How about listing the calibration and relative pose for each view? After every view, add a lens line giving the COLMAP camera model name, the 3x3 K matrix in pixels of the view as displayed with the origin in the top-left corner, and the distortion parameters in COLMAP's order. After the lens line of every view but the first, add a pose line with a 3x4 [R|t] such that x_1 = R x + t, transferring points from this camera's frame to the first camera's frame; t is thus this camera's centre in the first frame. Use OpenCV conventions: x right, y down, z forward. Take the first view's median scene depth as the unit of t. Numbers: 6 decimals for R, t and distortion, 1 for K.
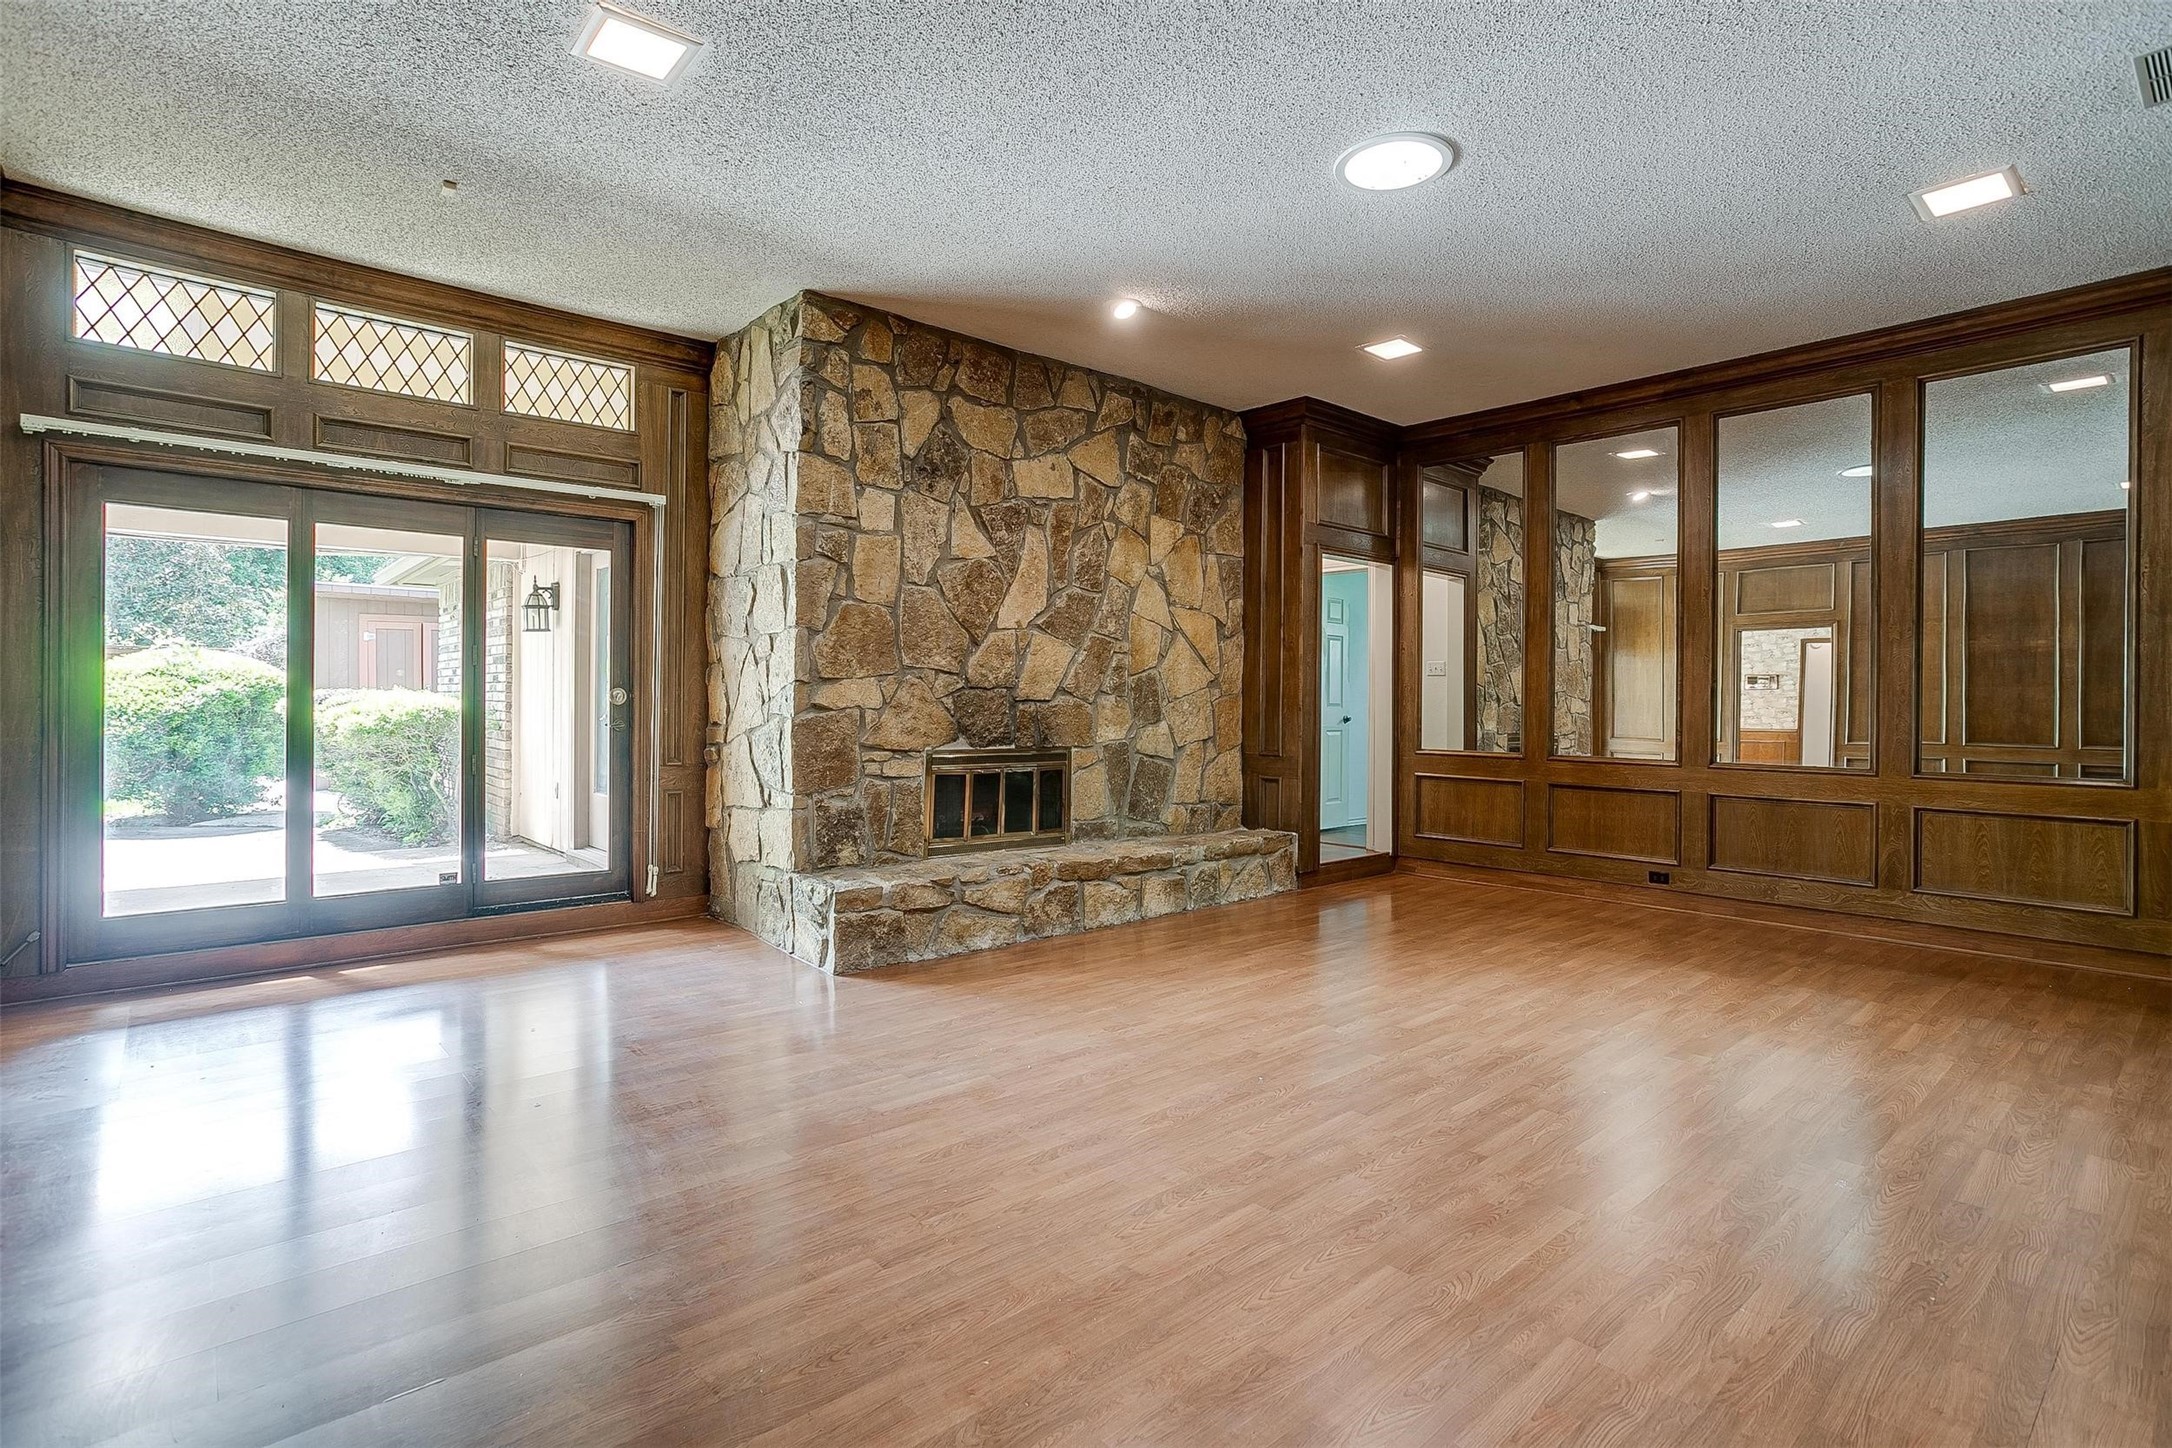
lens RADIAL K [[1062.1, 0, 1103.9], [0, 1062.1, 695.4], [0, 0, 1]] dist [-0.042304, 0.015821]
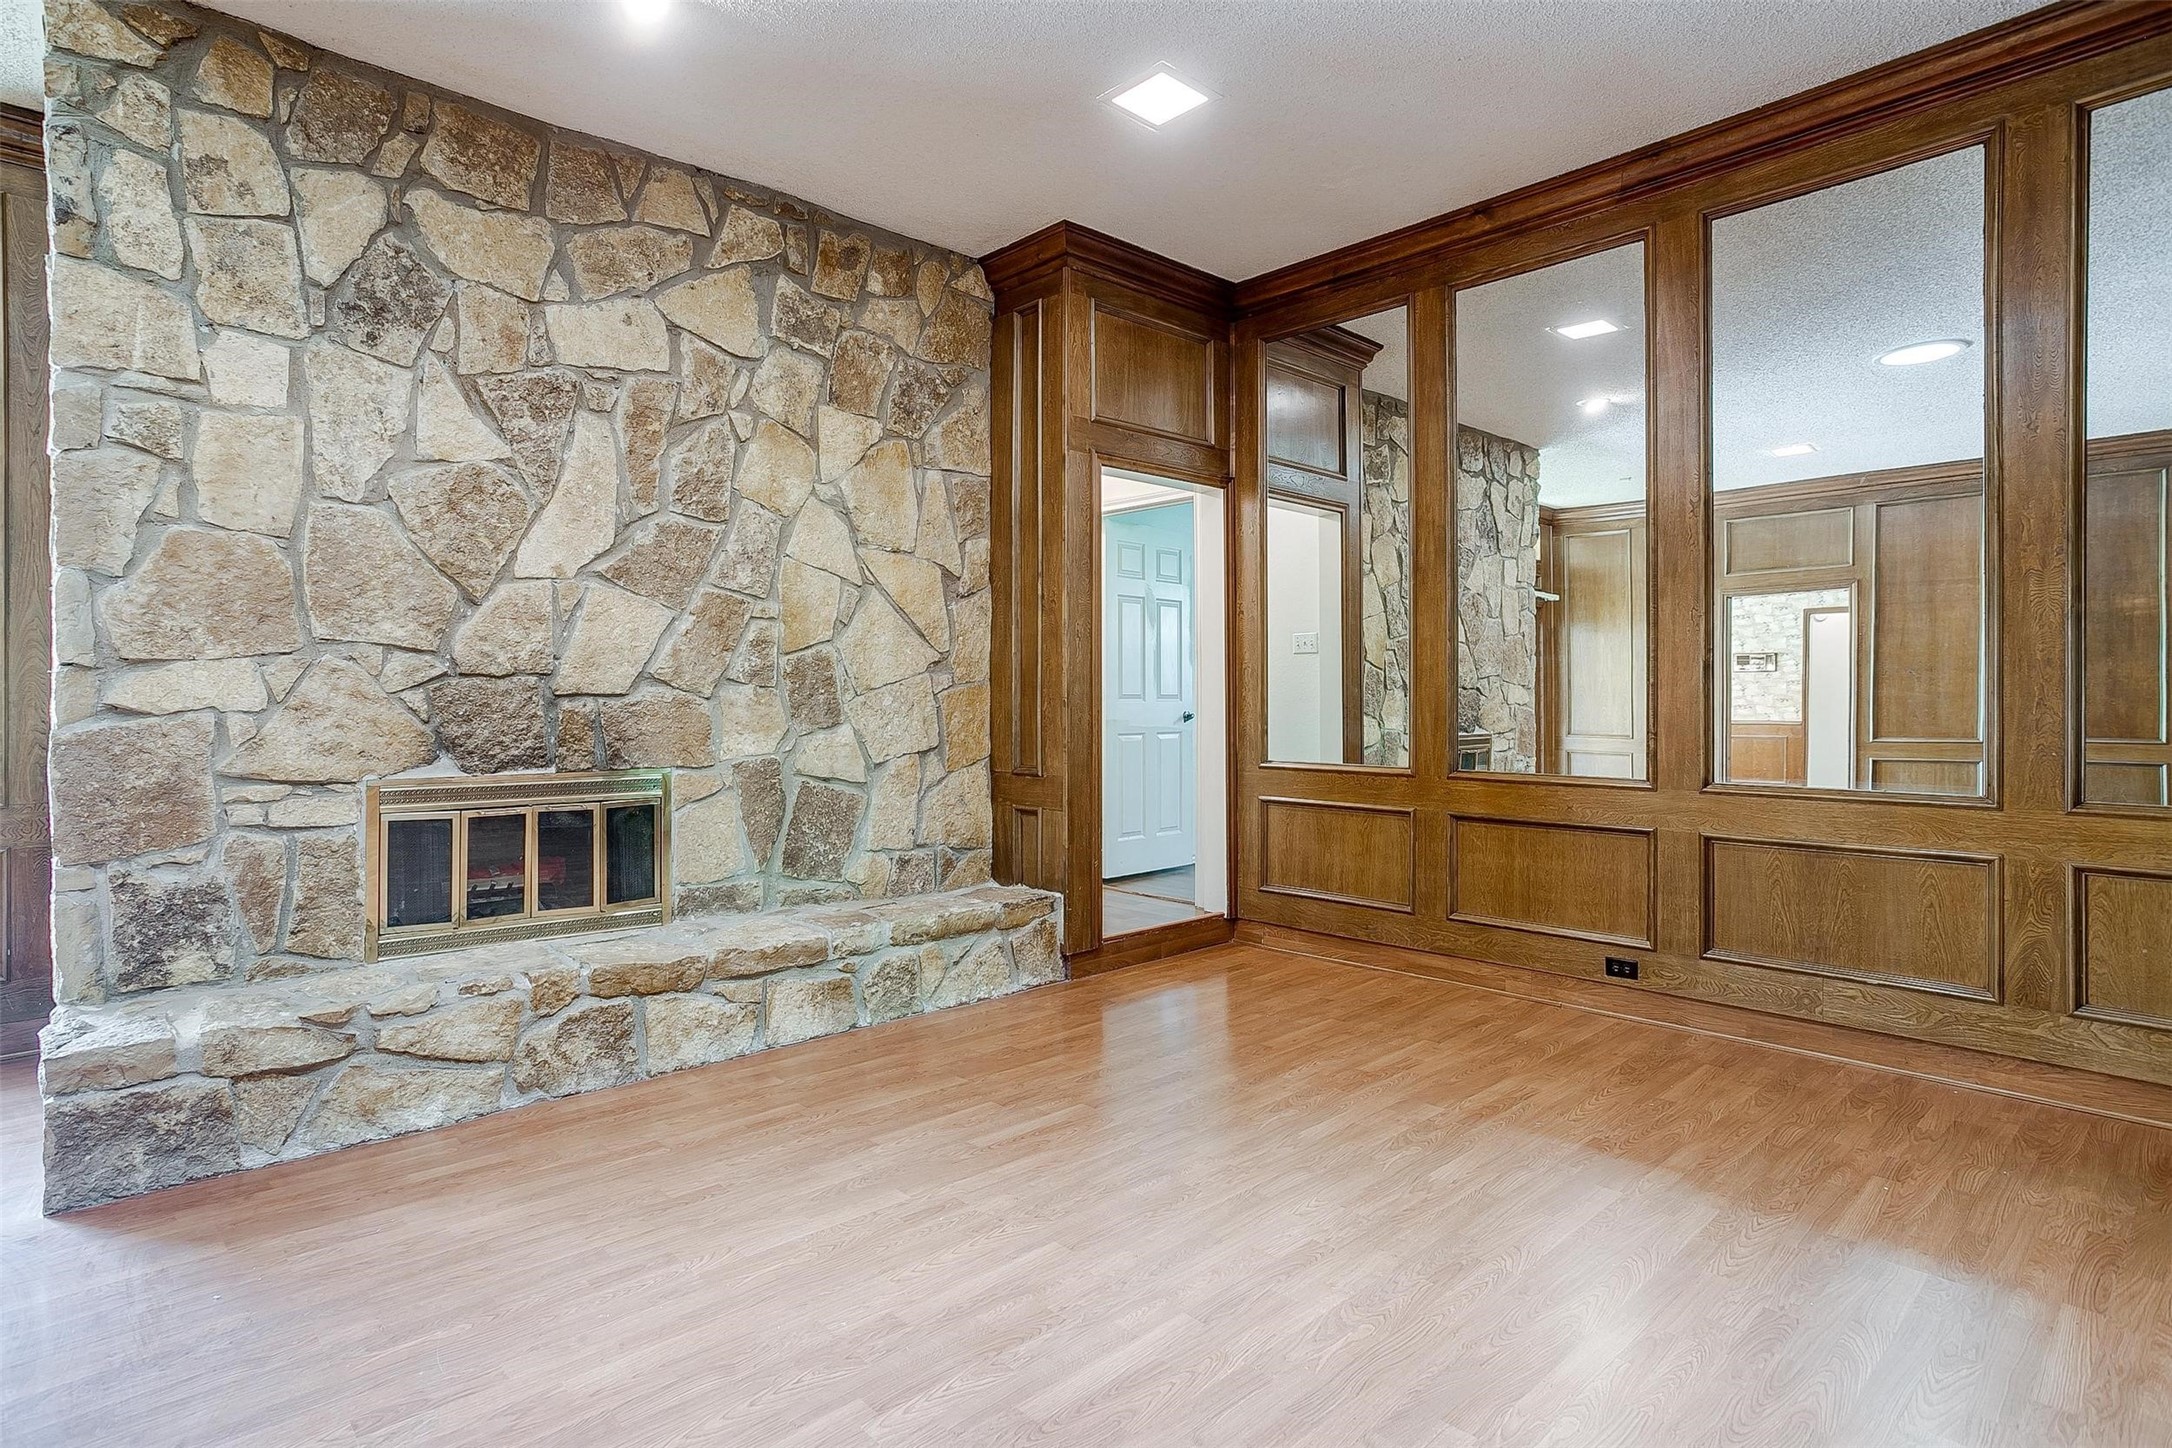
lens RADIAL K [[1127.6, 0, 1024.7], [0, 1127.6, 692.7], [0, 0, 1]] dist [-0.040428, 0.016842]
pose [[0.999866, -0.011261, -0.011852, 0.199595], [0.011293, 0.999933, 0.002625, 0.004901], [0.011821, -0.002758, 0.999926, 0.363242]]
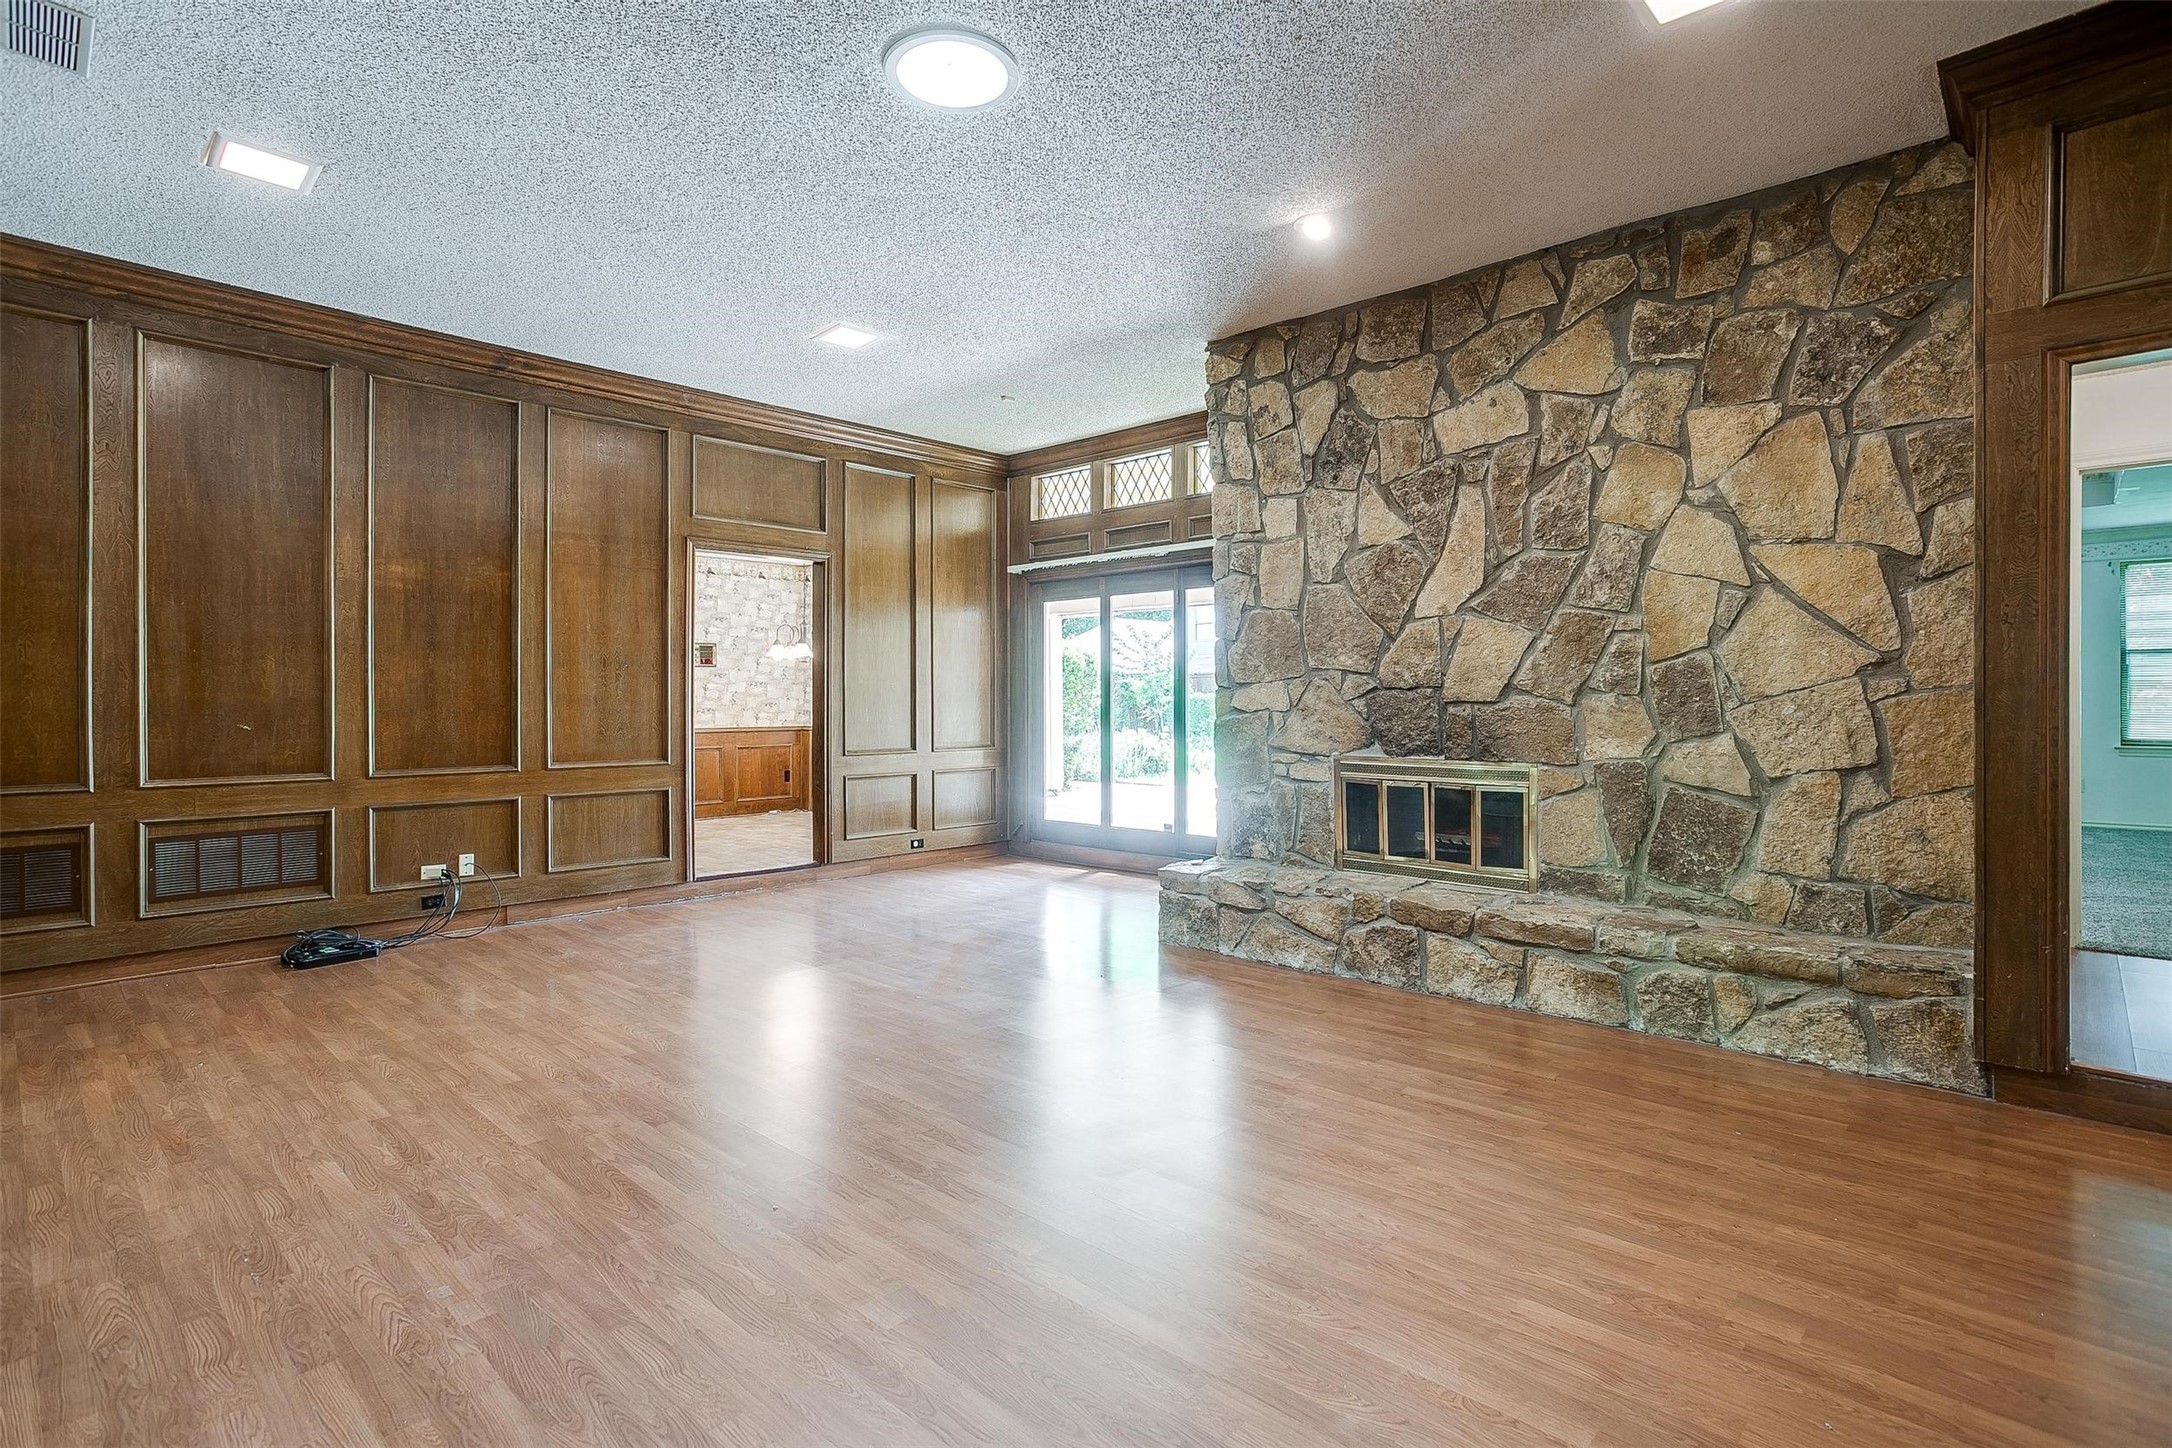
lens RADIAL K [[1062.1, 0, 1089.4], [0, 1062.1, 699.9], [0, 0, 1]] dist [-0.042304, 0.015821]
pose [[0.085839, -0.007144, -0.996283, 0.728430], [0.008792, 0.999941, -0.006412, 0.005808], [0.996270, -0.008209, 0.085897, 0.666803]]
